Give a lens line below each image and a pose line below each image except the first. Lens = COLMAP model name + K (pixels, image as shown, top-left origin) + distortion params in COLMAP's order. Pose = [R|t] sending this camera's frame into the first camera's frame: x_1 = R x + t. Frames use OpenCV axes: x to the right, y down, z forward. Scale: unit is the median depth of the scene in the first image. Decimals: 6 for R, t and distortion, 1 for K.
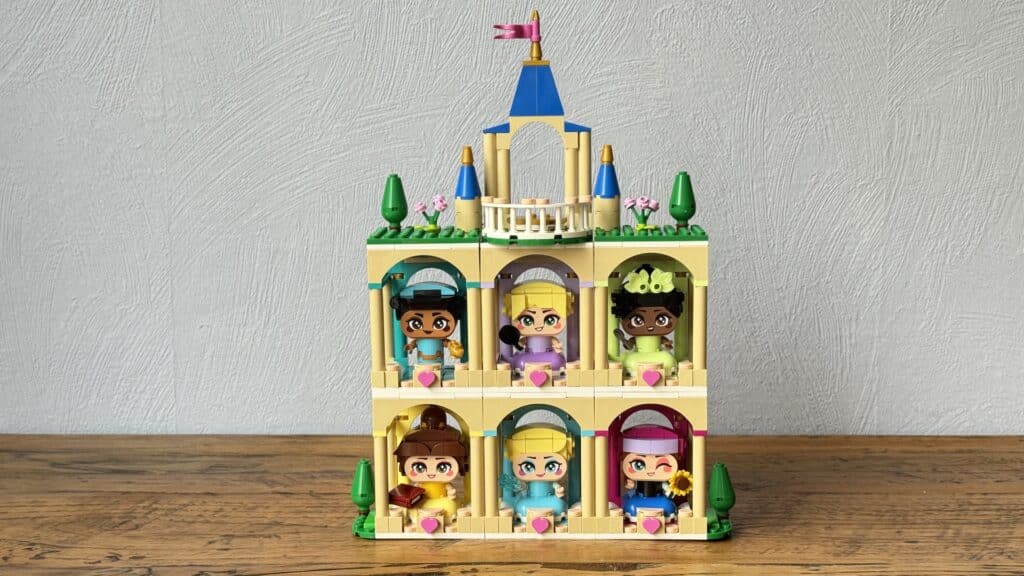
lens RADIAL K [[1510.3, 0, 512.0], [0, 1510.3, 288.0], [0, 0, 1]] dist [0.229050, -0.584059]
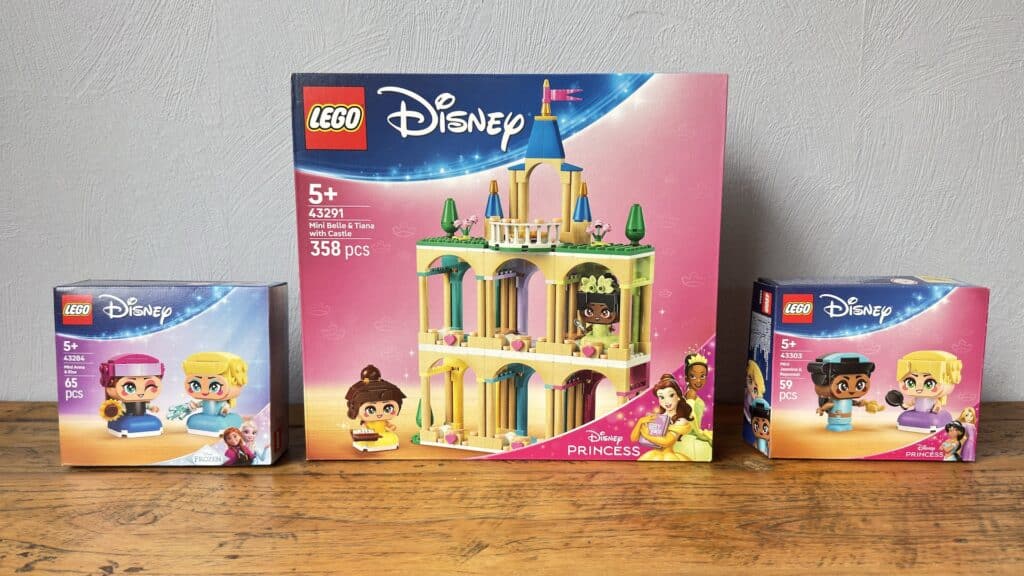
lens RADIAL K [[771.4, 0, 512.0], [0, 771.4, 288.0], [0, 0, 1]] dist [0.032696, -0.072455]
pose [[0.999930, 0.001093, 0.011758, -0.022311], [-0.001180, 0.999972, 0.007407, 0.004616], [-0.011750, -0.007421, 0.999903, 0.474150]]
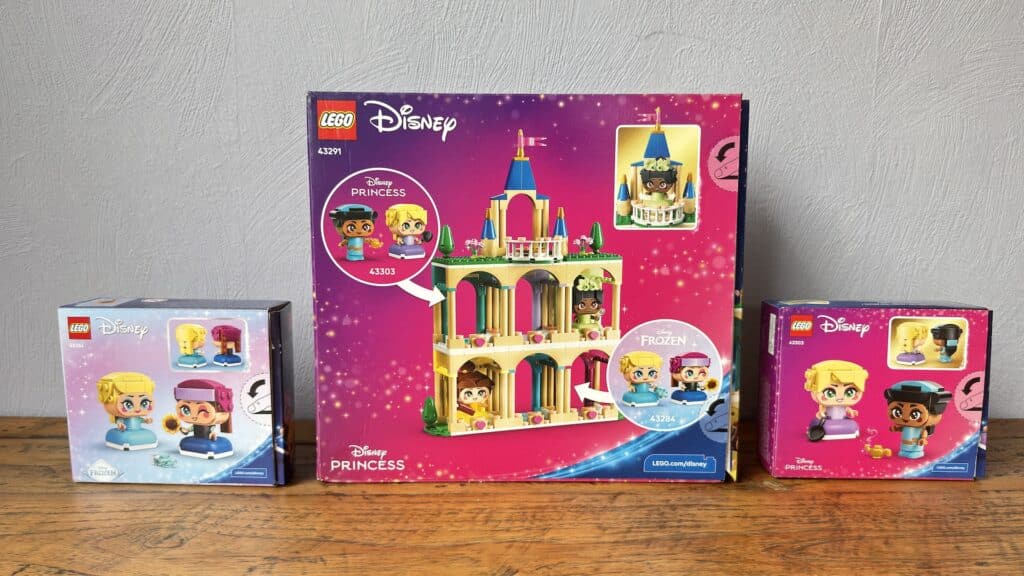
lens RADIAL K [[771.4, 0, 512.0], [0, 771.4, 288.0], [0, 0, 1]] dist [0.032696, -0.072455]
pose [[0.999644, 0.005570, 0.026097, -0.045555], [-0.005740, 0.999963, 0.006420, -0.009347], [-0.026061, -0.006567, 0.999639, 0.472408]]
